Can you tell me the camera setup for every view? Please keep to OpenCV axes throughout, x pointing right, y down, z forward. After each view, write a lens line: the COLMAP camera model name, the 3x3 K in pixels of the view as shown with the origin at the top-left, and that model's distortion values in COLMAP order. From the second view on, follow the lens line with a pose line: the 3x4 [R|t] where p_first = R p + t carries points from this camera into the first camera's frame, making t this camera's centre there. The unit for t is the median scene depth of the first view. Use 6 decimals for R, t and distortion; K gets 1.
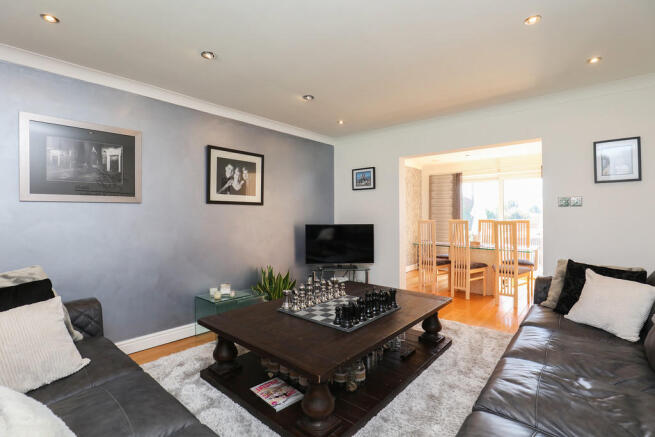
lens RADIAL K [[301.5, 0, 327.5], [0, 301.5, 218.5], [0, 0, 1]] dist [-0.026659, 0.000749]
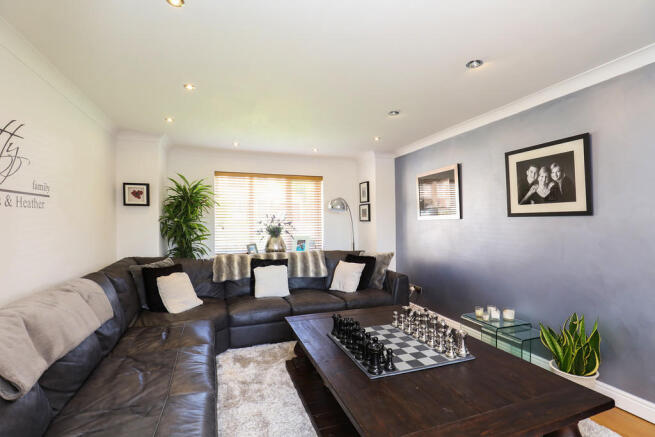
lens RADIAL K [[301.5, 0, 327.5], [0, 301.5, 218.5], [0, 0, 1]] dist [-0.026659, 0.000749]
pose [[-0.473316, -0.006833, -0.880866, 0.616272], [-0.003652, 0.999977, -0.005795, -0.035713], [0.880885, 0.000474, -0.473330, 0.896109]]
